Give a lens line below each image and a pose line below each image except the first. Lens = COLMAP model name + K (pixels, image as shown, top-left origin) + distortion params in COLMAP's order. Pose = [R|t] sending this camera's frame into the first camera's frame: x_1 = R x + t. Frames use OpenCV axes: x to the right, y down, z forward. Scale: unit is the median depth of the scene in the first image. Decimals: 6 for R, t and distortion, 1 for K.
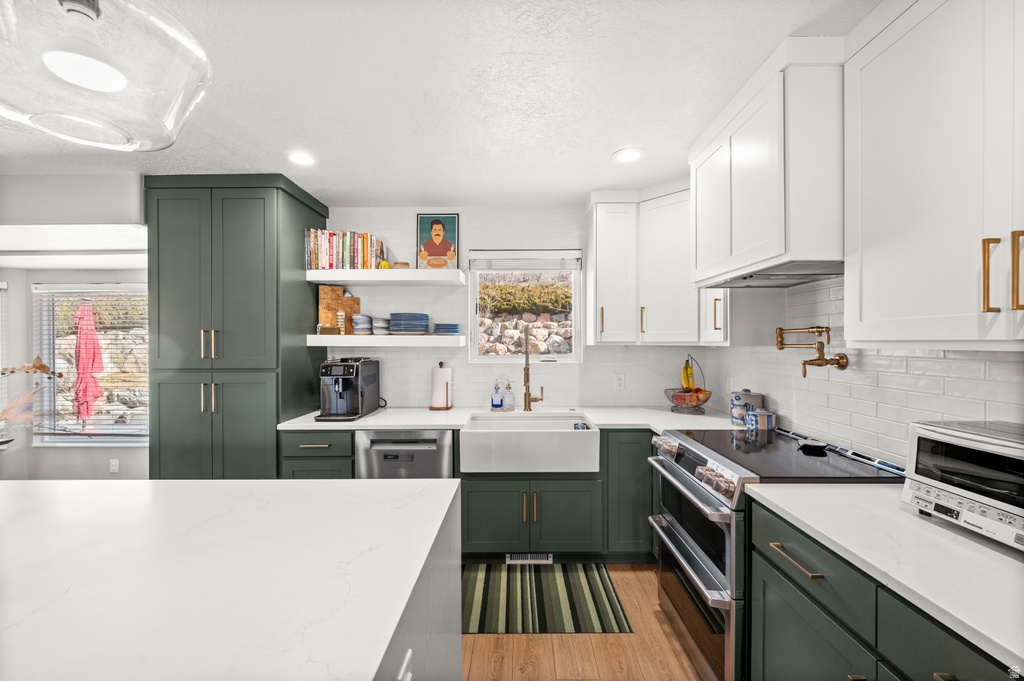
lens RADIAL K [[409.6, 0, 513.4], [0, 409.6, 344.8], [0, 0, 1]] dist [0.001833, 0.000476]
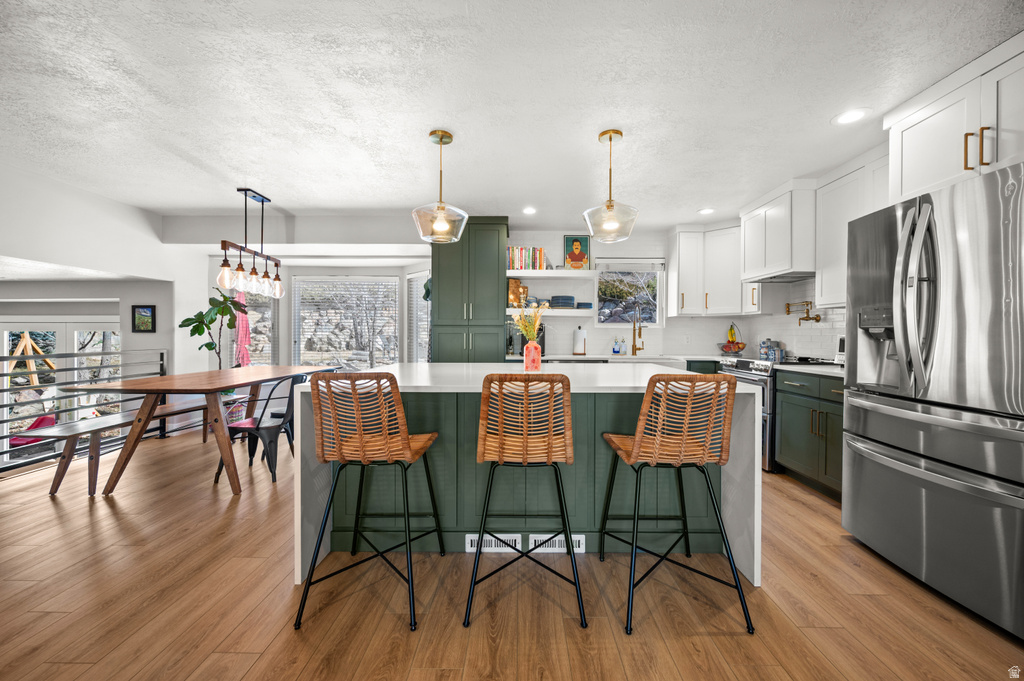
lens RADIAL K [[409.6, 0, 515.9], [0, 409.6, 337.2], [0, 0, 1]] dist [0.001833, 0.000476]
pose [[0.999965, 0.008344, 0.000690, -0.440437], [-0.008344, 0.999965, 0.000165, 0.089232], [-0.000689, -0.000171, 1.000000, -0.650632]]
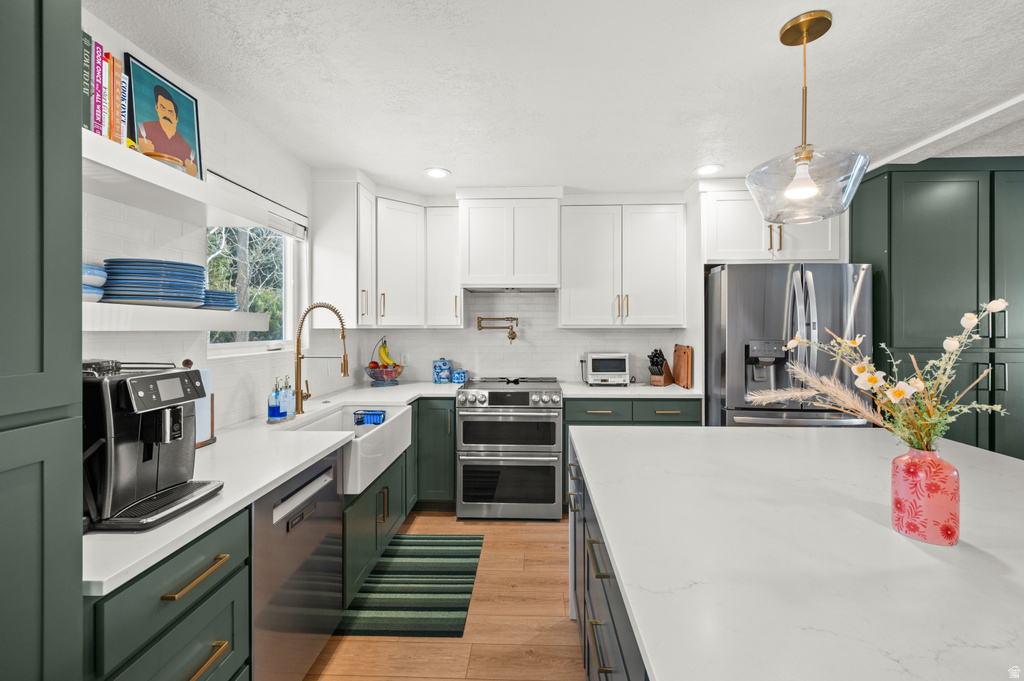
lens RADIAL K [[418.2, 0, 521.4], [0, 418.2, 327.8], [0, 0, 1]] dist [-0.002985, -0.000936]
pose [[0.017730, 0.000376, 0.999843, -0.736031], [0.007738, 0.999970, -0.000513, 0.003078], [-0.999813, 0.007746, 0.017726, 0.558881]]
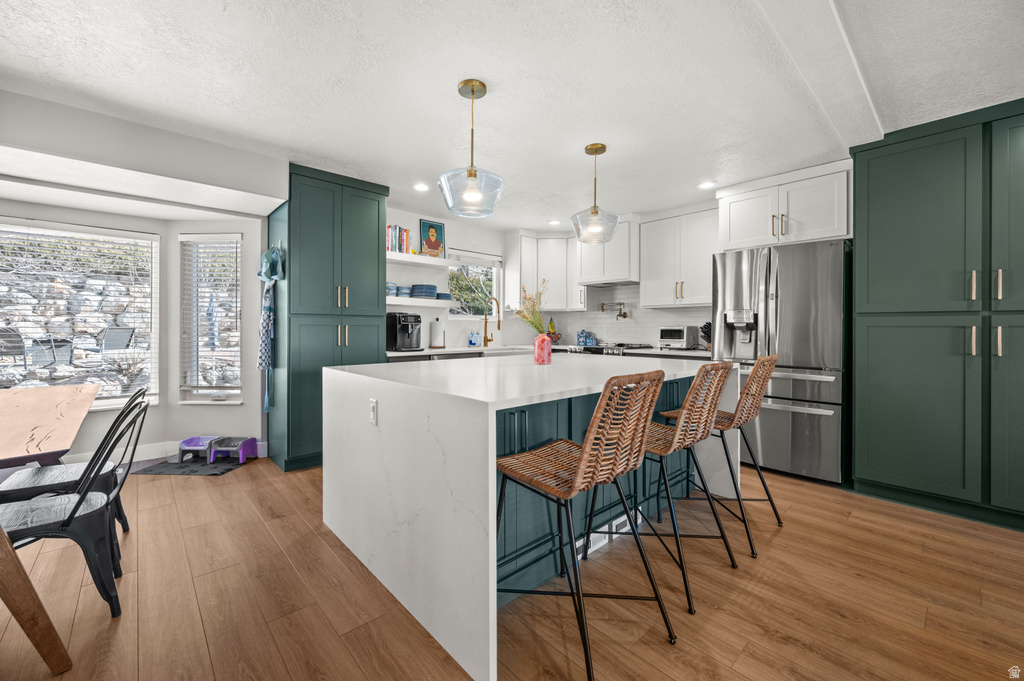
lens RADIAL K [[409.6, 0, 523.8], [0, 409.6, 328.8], [0, 0, 1]] dist [0.001833, 0.000476]
pose [[0.719699, 0.003598, 0.694277, -1.040491], [-0.001548, 0.999992, -0.003578, 0.090110], [-0.694285, 0.001501, 0.719699, -0.354423]]
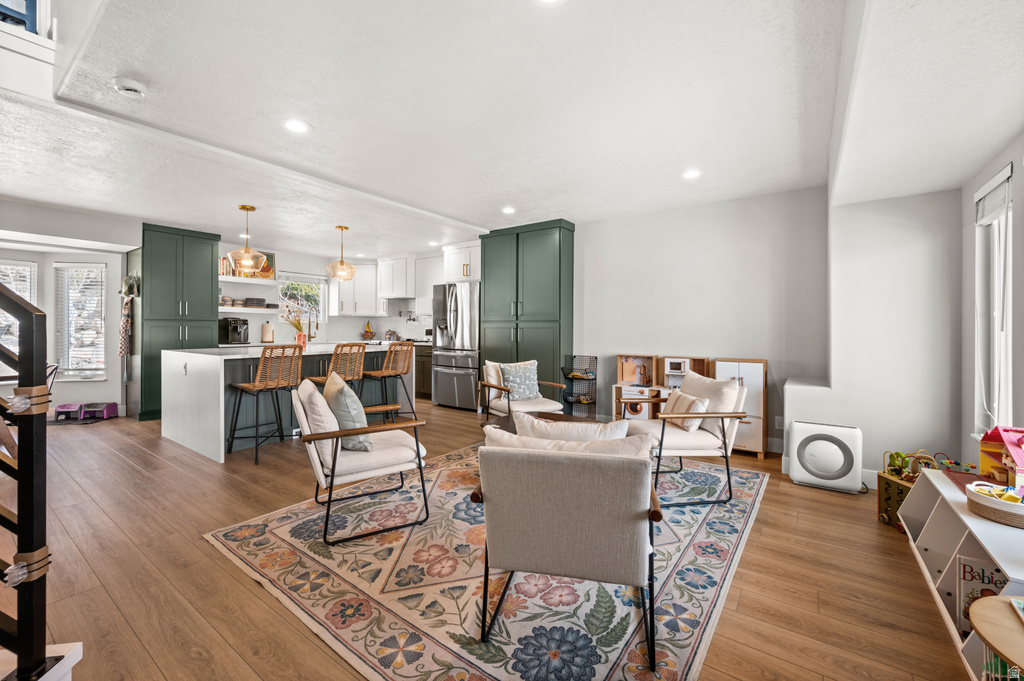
lens RADIAL K [[409.6, 0, 517.2], [0, 409.6, 328.1], [0, 0, 1]] dist [0.001833, 0.000476]
pose [[0.567924, 0.005463, 0.823063, -1.248640], [-0.002757, 0.999985, -0.004735, 0.087928], [-0.823076, 0.000420, 0.567931, -1.372824]]
